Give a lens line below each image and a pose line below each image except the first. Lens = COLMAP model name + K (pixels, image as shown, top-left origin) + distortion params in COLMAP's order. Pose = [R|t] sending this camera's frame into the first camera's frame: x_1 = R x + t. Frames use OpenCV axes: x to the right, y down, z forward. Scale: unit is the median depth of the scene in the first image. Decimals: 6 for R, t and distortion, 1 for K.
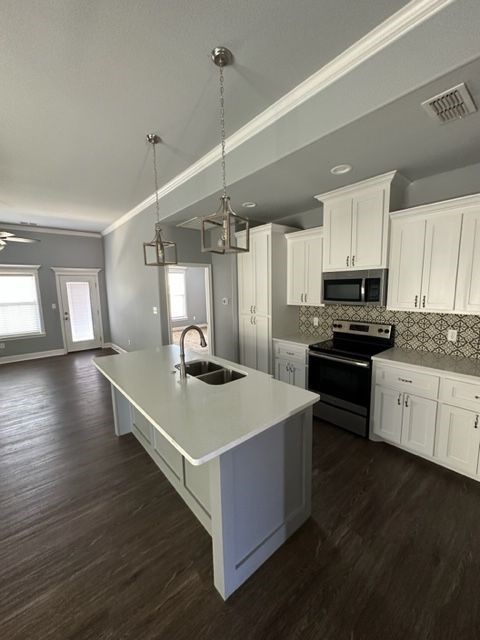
lens RADIAL K [[255.1, 0, 241.9], [0, 255.1, 319.4], [0, 0, 1]] dist [-0.001087, 0.000026]
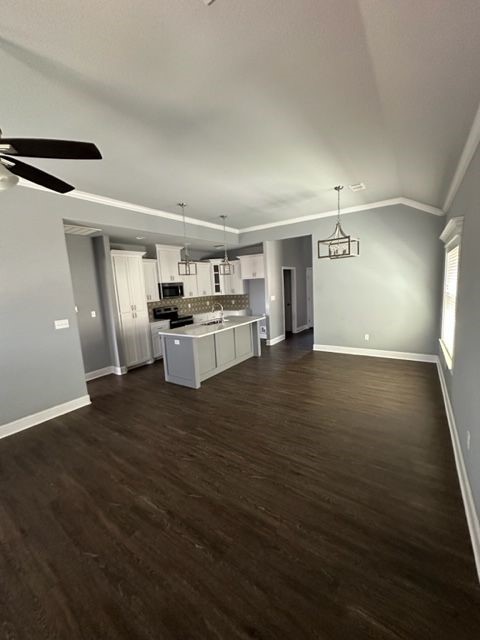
lens RADIAL K [[255.1, 0, 242.7], [0, 255.1, 318.6], [0, 0, 1]] dist [-0.001087, 0.000026]
pose [[-0.263498, -0.093577, 0.960111, -1.756151], [0.188105, 0.971194, 0.146282, -0.087045], [-0.946142, 0.219147, -0.238305, 0.925409]]
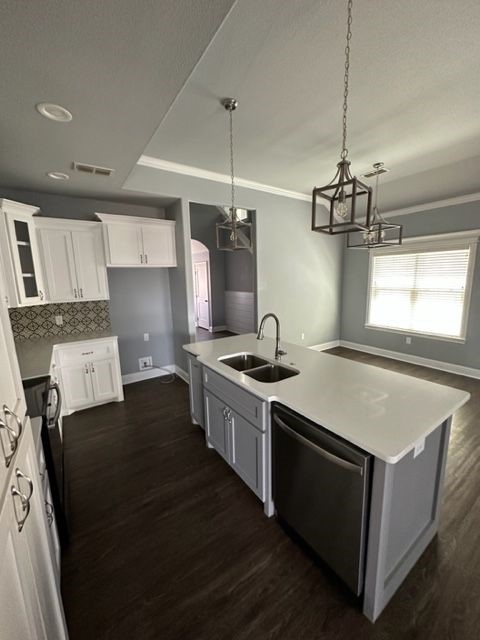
lens RADIAL K [[255.1, 0, 240.9], [0, 255.1, 320.8], [0, 0, 1]] dist [-0.001087, 0.000026]
pose [[-0.993917, 0.021904, 0.107935, -0.131539], [0.053265, 0.953388, 0.297010, -0.167283], [-0.096398, 0.300952, -0.948754, 1.317024]]
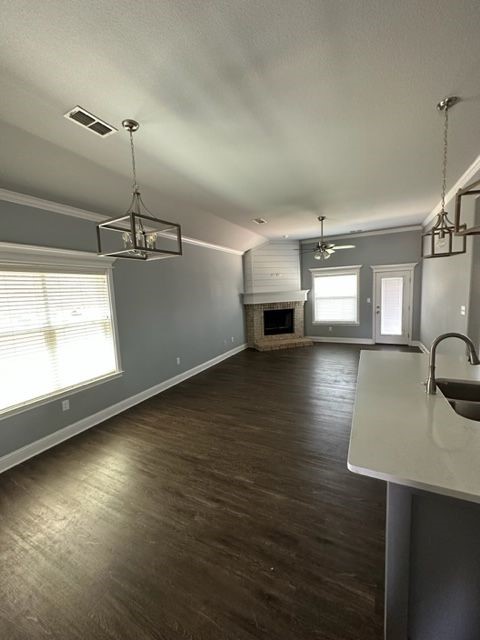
lens RADIAL K [[255.1, 0, 241.3], [0, 255.1, 319.9], [0, 0, 1]] dist [-0.001087, 0.000026]
pose [[0.390177, 0.104487, -0.914792, 0.164416], [-0.081217, 0.993573, 0.078845, -0.016503], [0.917151, 0.043533, 0.396155, 0.067761]]
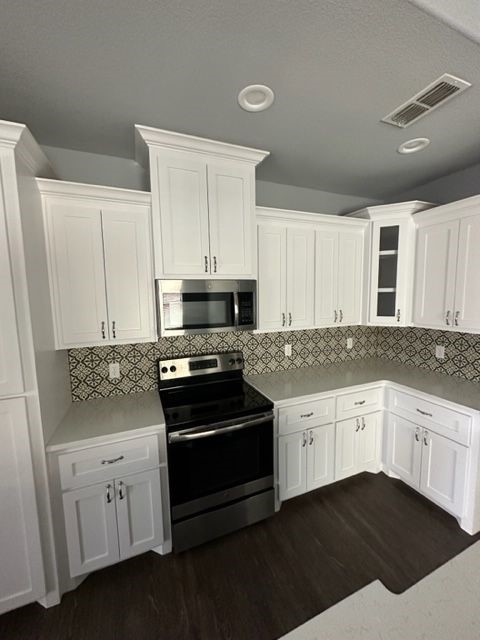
lens RADIAL K [[255.1, 0, 243.4], [0, 255.1, 321.1], [0, 0, 1]] dist [-0.001087, 0.000026]
pose [[0.307555, -0.080642, 0.948107, -0.142638], [0.137898, 0.989661, 0.039444, -0.092549], [-0.941485, 0.118611, 0.315495, 0.668378]]
